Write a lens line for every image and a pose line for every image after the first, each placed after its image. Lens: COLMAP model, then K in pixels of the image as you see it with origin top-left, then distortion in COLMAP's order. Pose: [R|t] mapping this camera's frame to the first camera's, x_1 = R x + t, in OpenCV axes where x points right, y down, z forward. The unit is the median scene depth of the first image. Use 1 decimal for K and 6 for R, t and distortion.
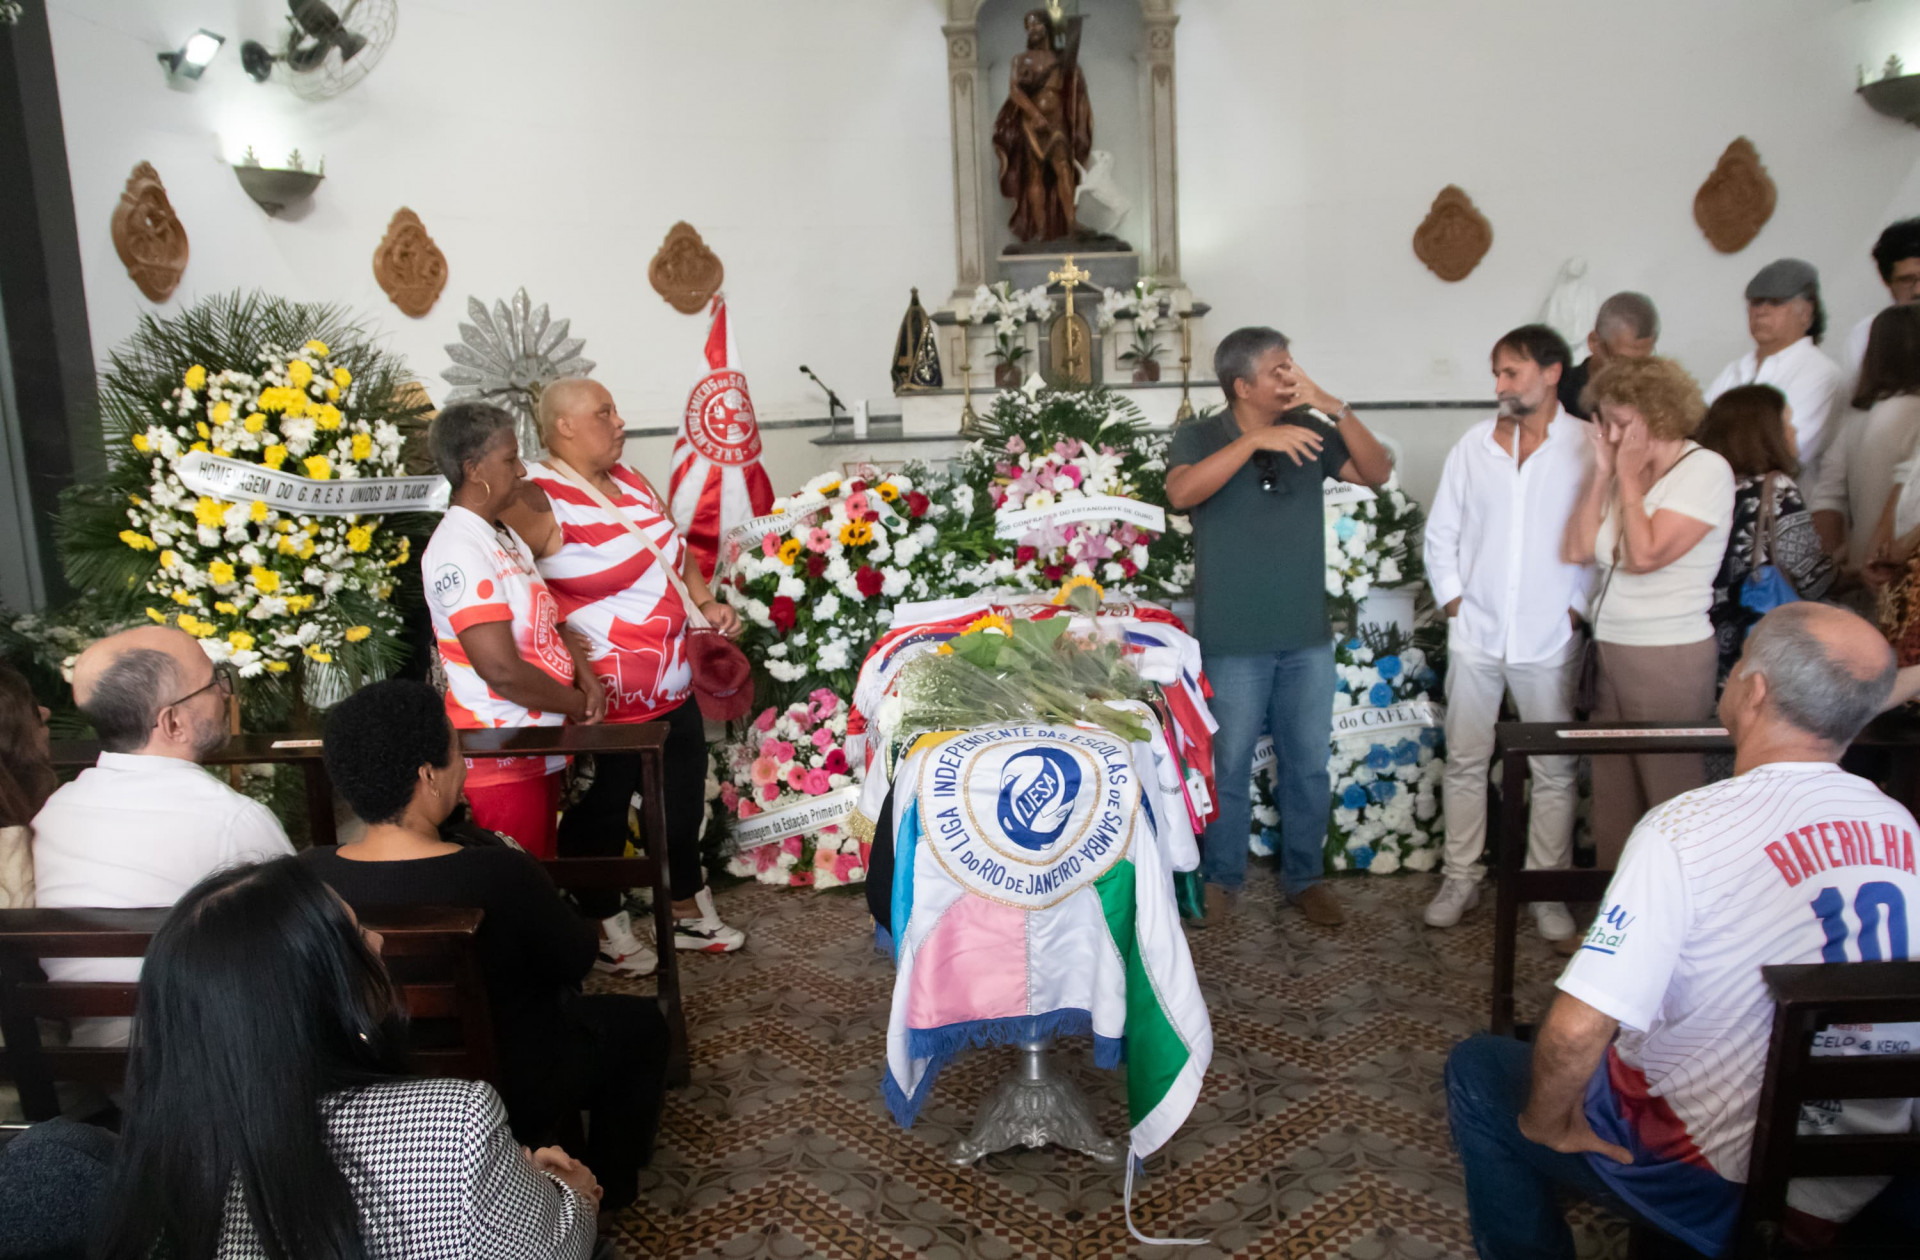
lens RADIAL K [[1512.9, 0, 958.1], [0, 1512.9, 657.0], [0, 0, 1]] dist [-0.152878, 0.130941]
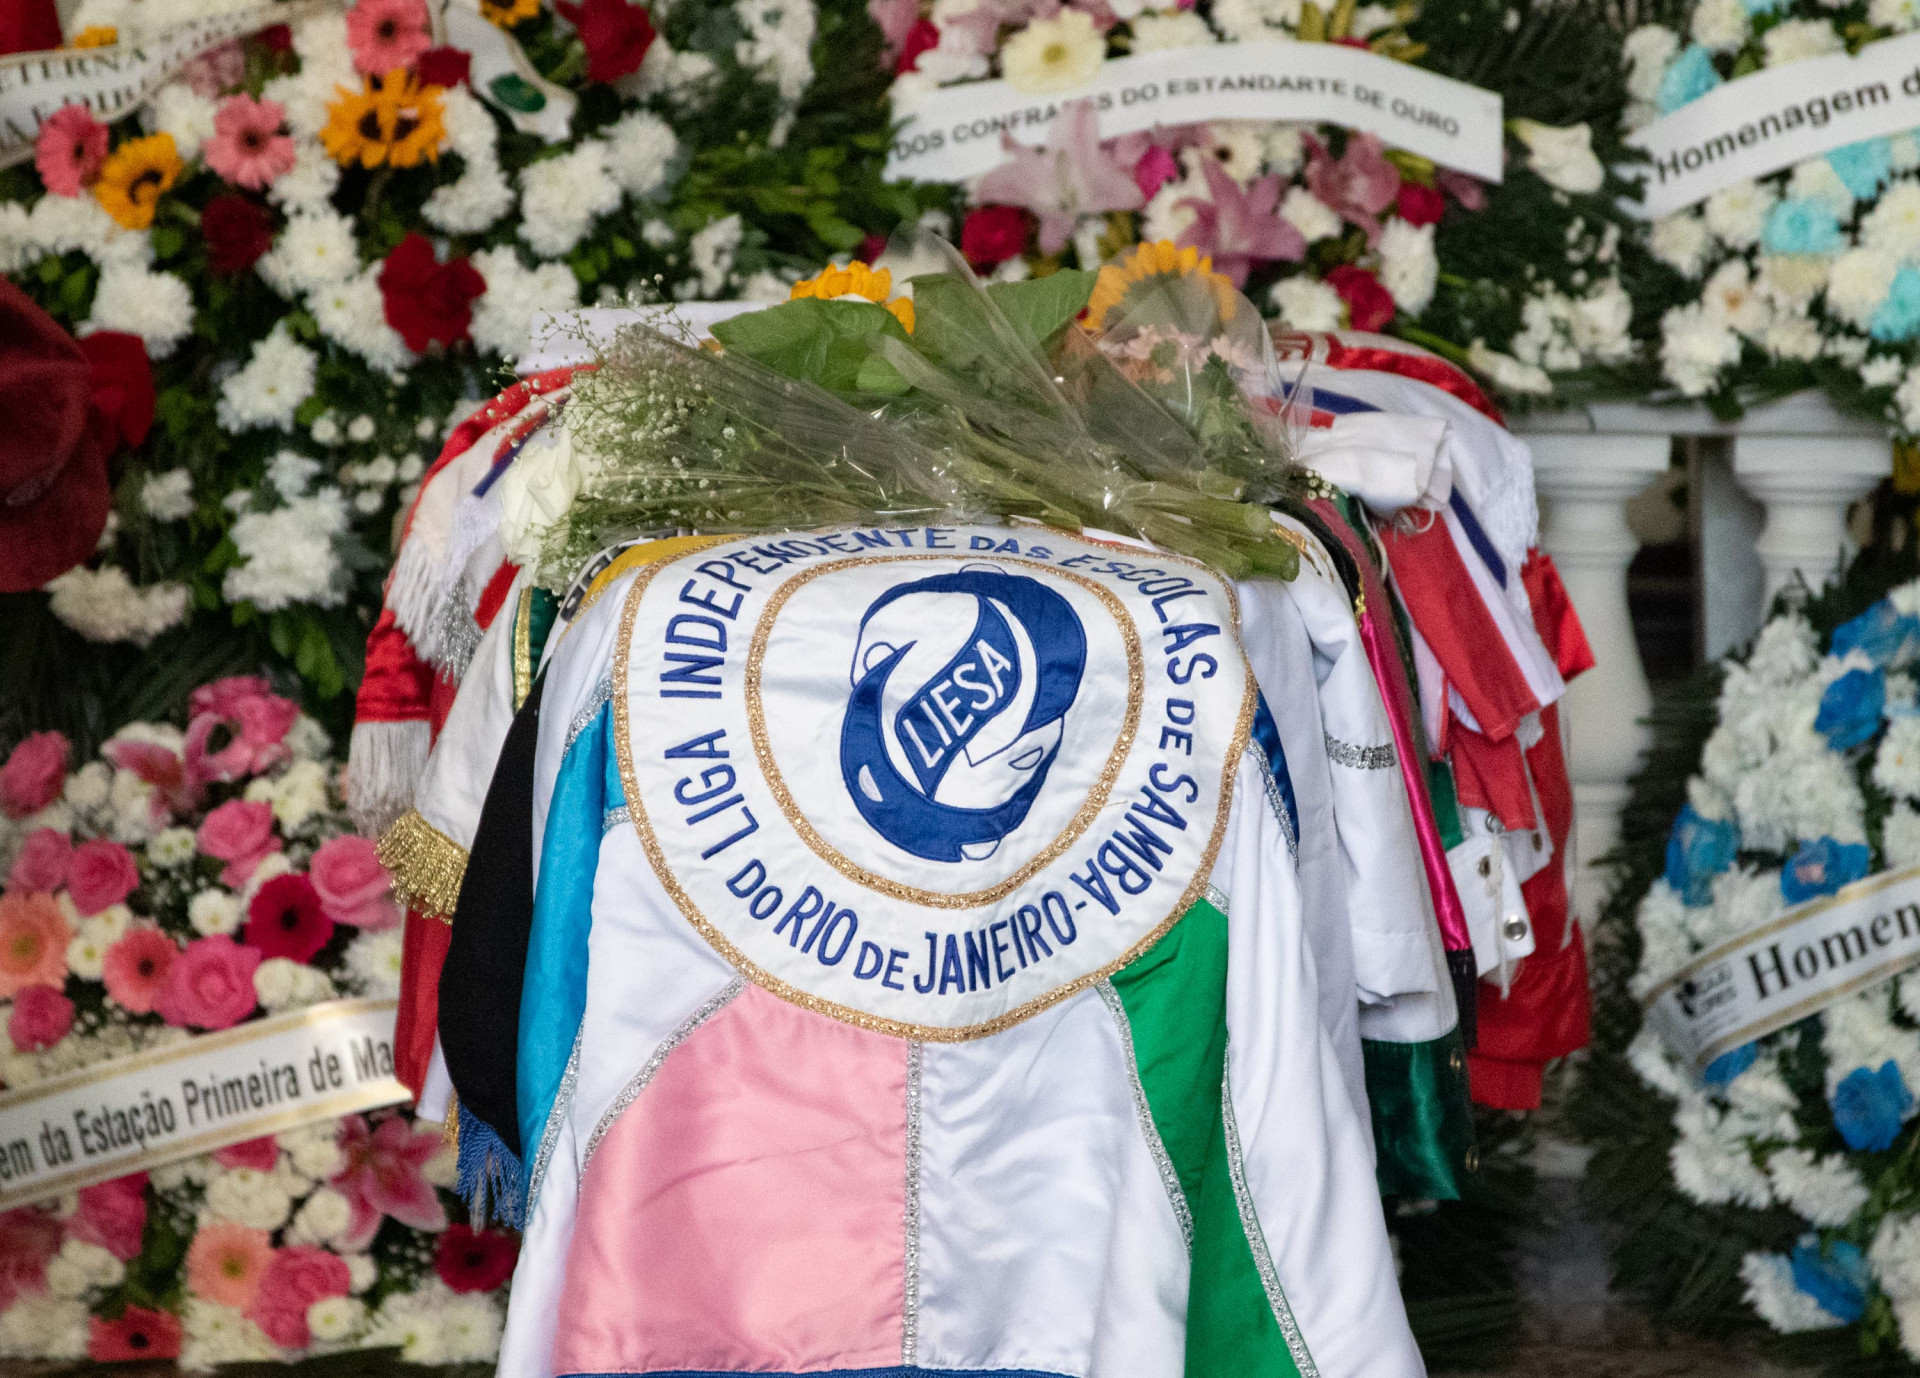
lens RADIAL K [[7519.3, 0, 1010.8], [0, 7519.3, 781.7], [0, 0, 1]] dist [0.328177, 4.223655]
pose [[0.998347, 0.043599, 0.037455, 0.000301], [-0.041686, 0.997858, -0.050420, 0.105800], [-0.039573, 0.048776, 0.998025, -0.392208]]
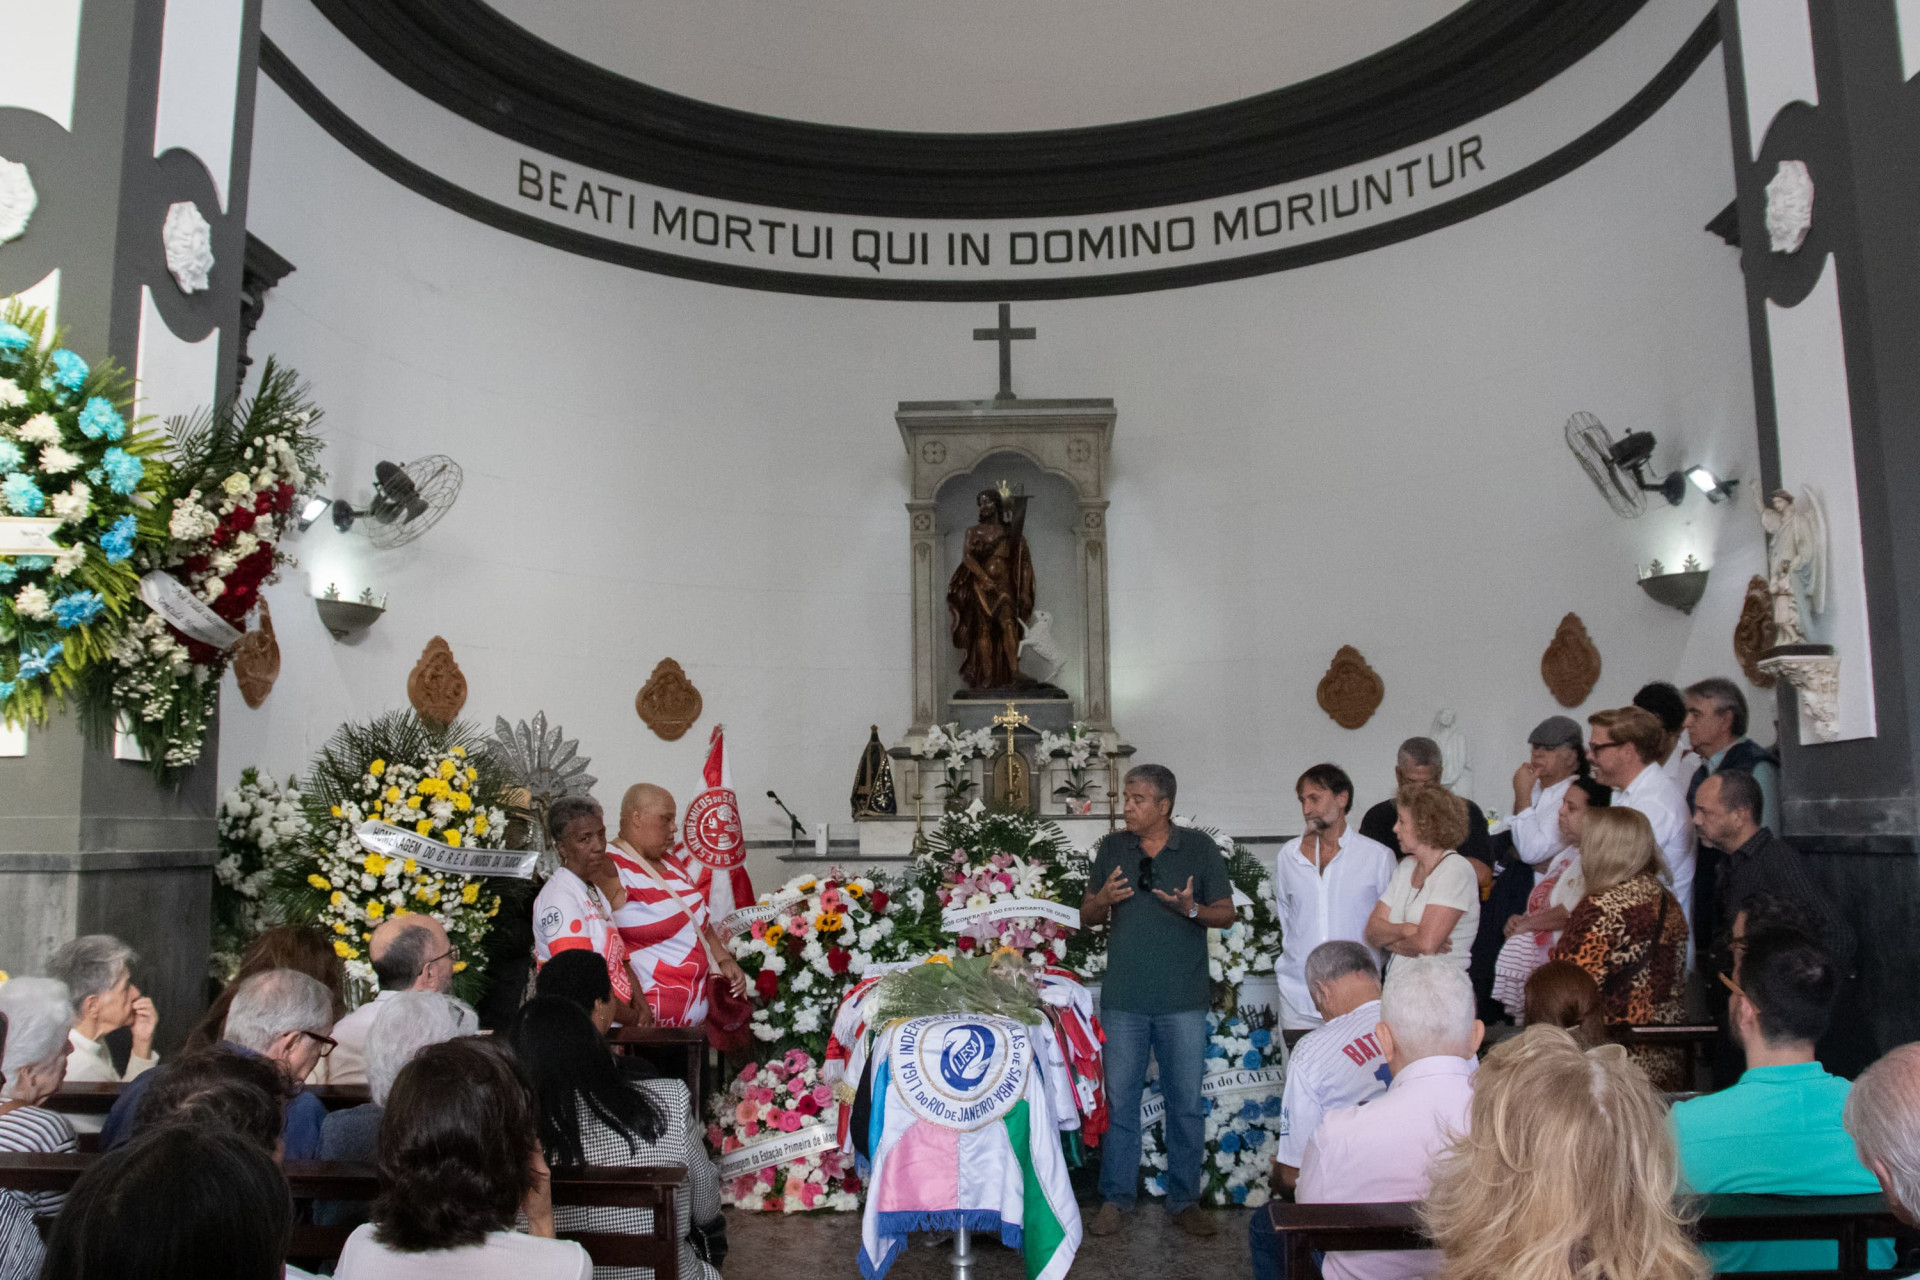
lens RADIAL K [[1760.8, 0, 953.9], [0, 1760.8, 561.0], [0, 0, 1]] dist [-0.149034, 0.138123]
pose [[0.999112, 0.032899, 0.026311, -0.012970], [-0.022515, 0.944917, -0.326536, 0.105870], [-0.035604, 0.325654, 0.944819, -0.457668]]
